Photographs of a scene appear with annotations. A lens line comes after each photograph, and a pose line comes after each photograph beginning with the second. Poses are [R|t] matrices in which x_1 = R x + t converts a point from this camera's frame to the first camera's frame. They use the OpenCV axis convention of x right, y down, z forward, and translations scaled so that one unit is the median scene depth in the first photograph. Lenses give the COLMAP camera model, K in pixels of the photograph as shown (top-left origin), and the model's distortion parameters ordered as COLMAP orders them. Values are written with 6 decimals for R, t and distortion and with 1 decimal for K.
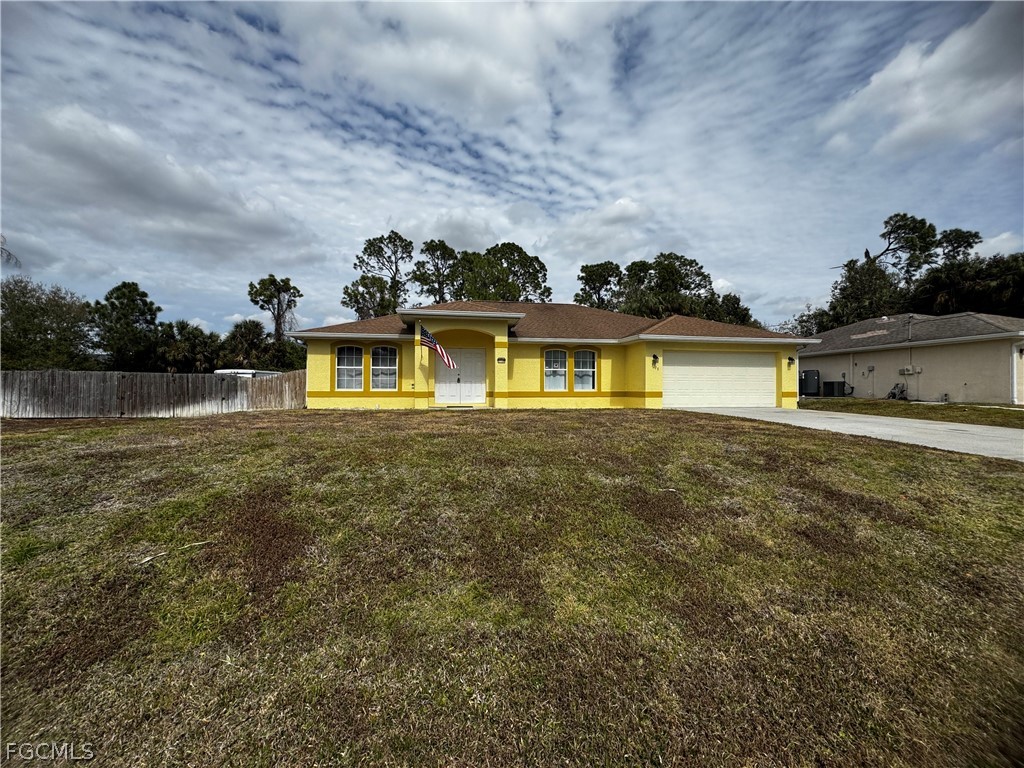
lens RADIAL K [[418.2, 0, 512.0], [0, 418.2, 384.0], [0, 0, 1]] dist [0.000181, 0.000031]
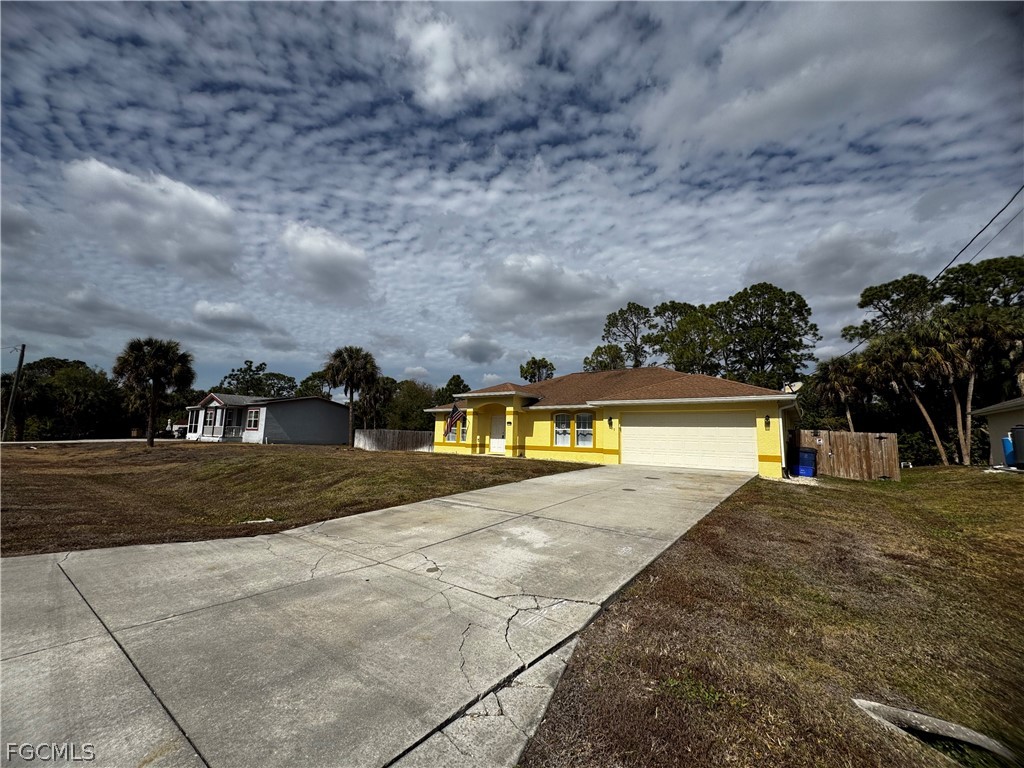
lens RADIAL K [[411.6, 0, 512.9], [0, 411.6, 386.5], [0, 0, 1]] dist [-0.003099, -0.000100]
pose [[0.688313, -0.072628, -0.721769, 0.310915], [-0.011775, 0.993726, -0.111222, -0.007892], [0.725318, 0.085054, 0.683139, 0.008015]]
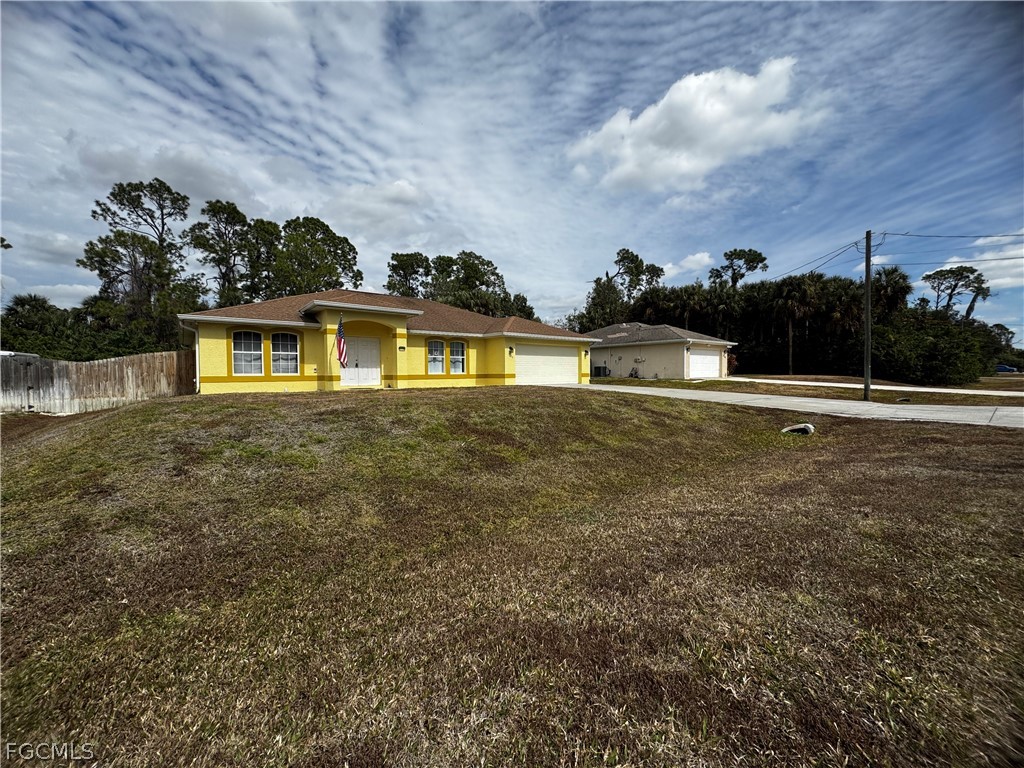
lens RADIAL K [[423.4, 0, 517.7], [0, 423.4, 380.8], [0, 0, 1]] dist [0.001551, 0.000174]
pose [[0.864103, -0.017106, 0.503025, -0.106202], [0.003167, 0.999587, 0.028552, 0.000531], [-0.503306, -0.023079, 0.863800, -0.063111]]
